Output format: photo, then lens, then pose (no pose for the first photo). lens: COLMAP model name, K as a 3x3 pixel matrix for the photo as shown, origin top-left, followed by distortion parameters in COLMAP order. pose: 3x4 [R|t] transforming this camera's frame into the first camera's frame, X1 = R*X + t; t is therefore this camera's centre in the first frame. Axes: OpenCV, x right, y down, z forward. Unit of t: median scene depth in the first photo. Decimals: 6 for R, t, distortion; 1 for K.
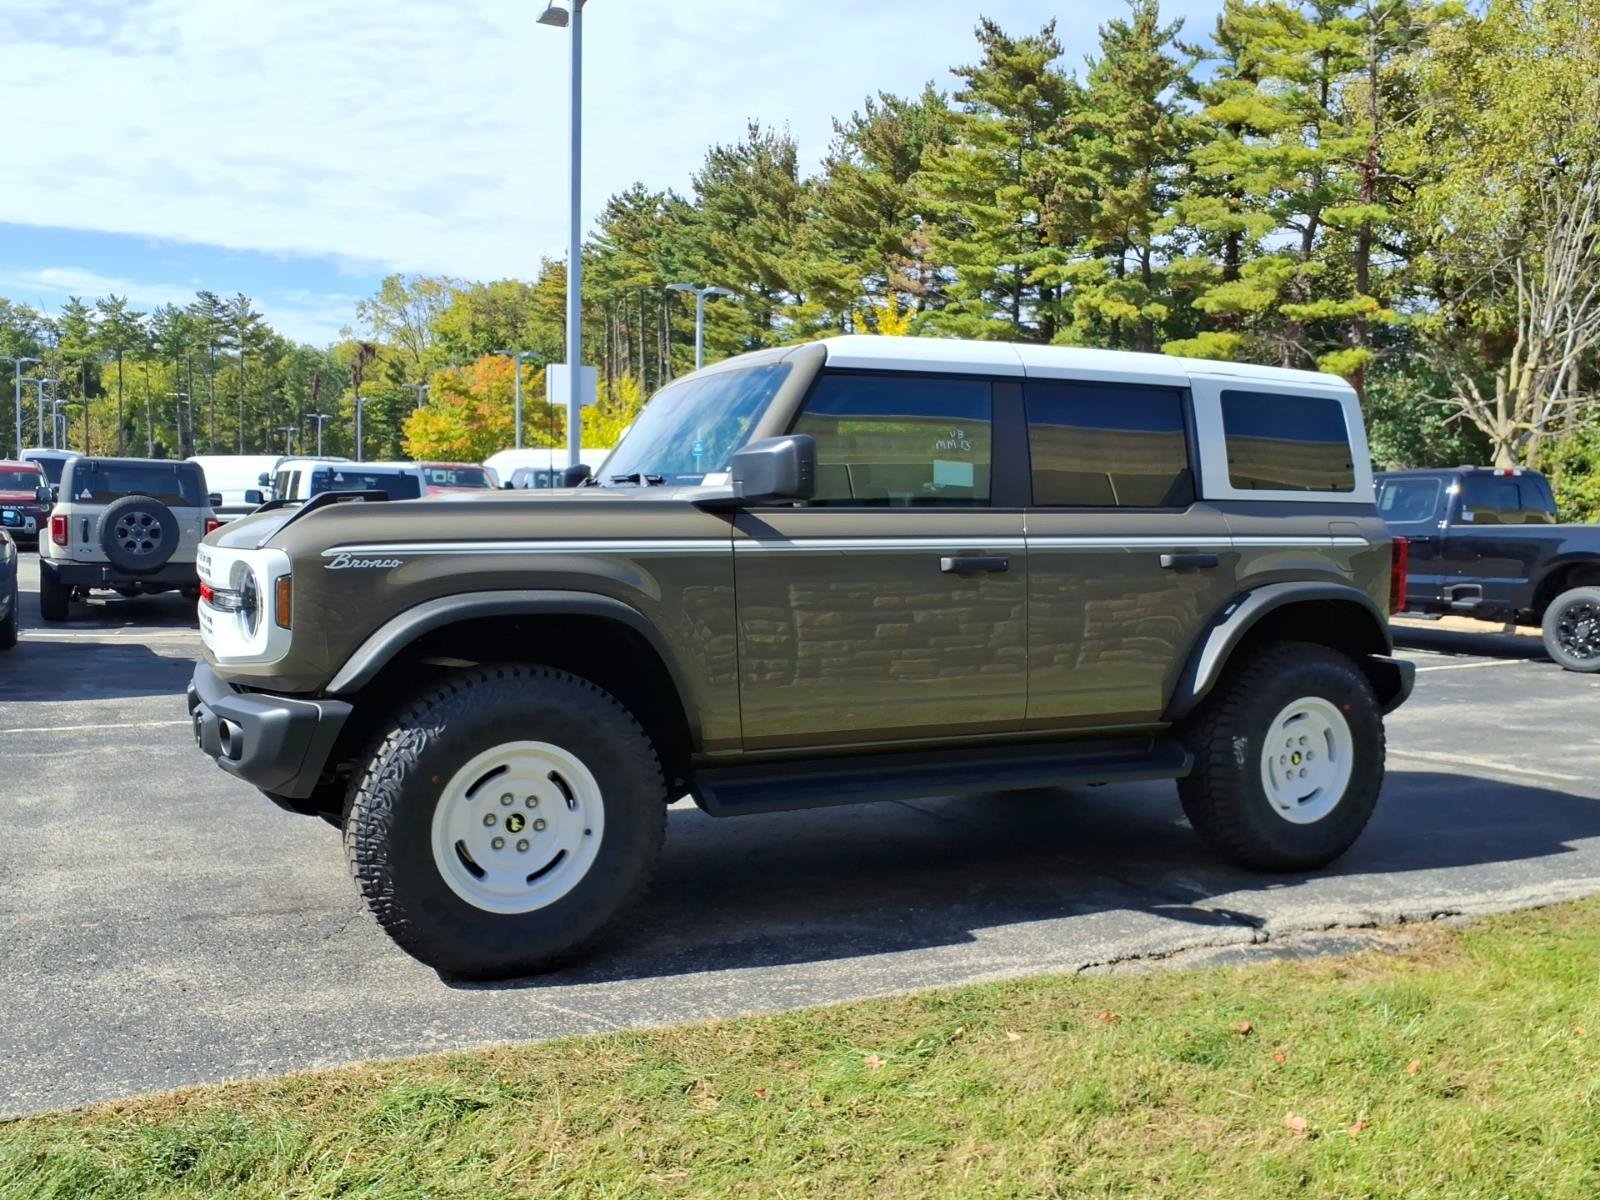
lens RADIAL K [[1301.8, 0, 800.0], [0, 1301.8, 600.0], [0, 0, 1]] dist [0.044003, -0.081384]
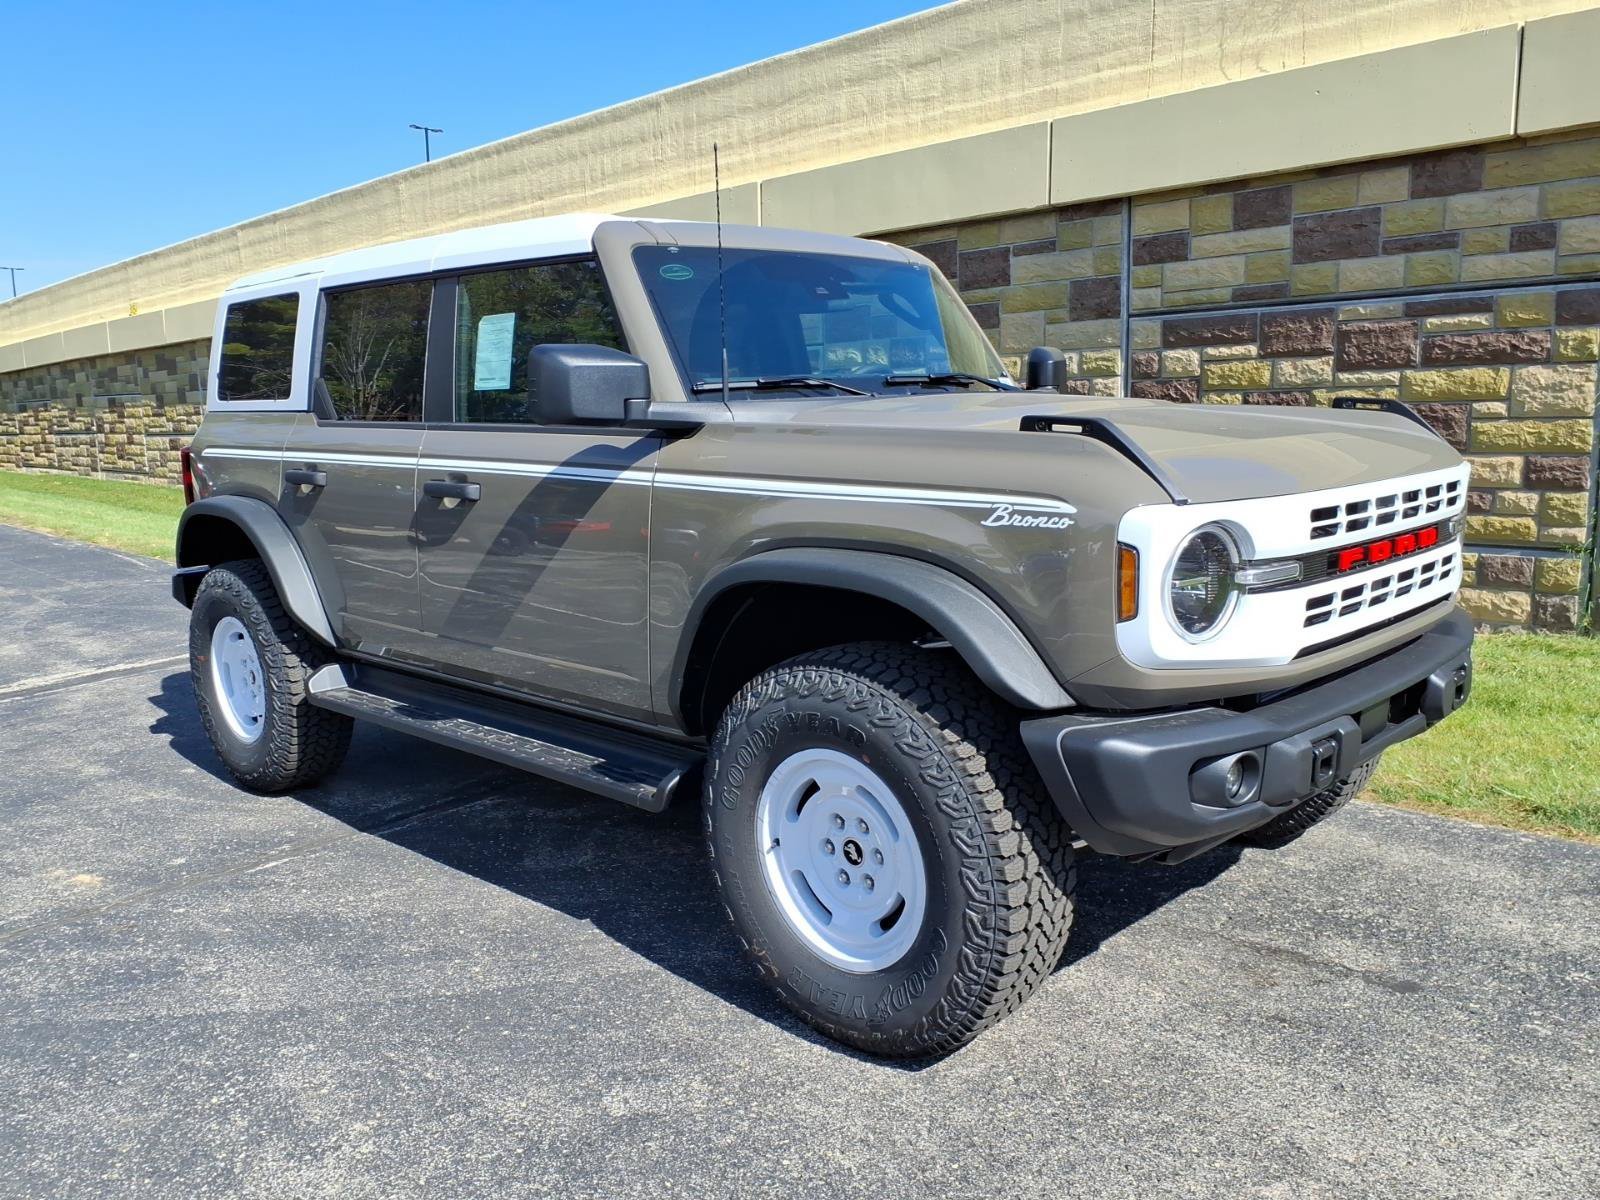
lens RADIAL K [[1266.2, 0, 770.2], [0, 1266.2, 604.2], [0, 0, 1]] dist [0.017494, -0.018139]
pose [[-0.317821, -0.158540, 0.934802, -0.143261], [0.075234, 0.978596, 0.191546, -0.018896], [-0.945161, 0.131206, -0.299091, 0.221752]]
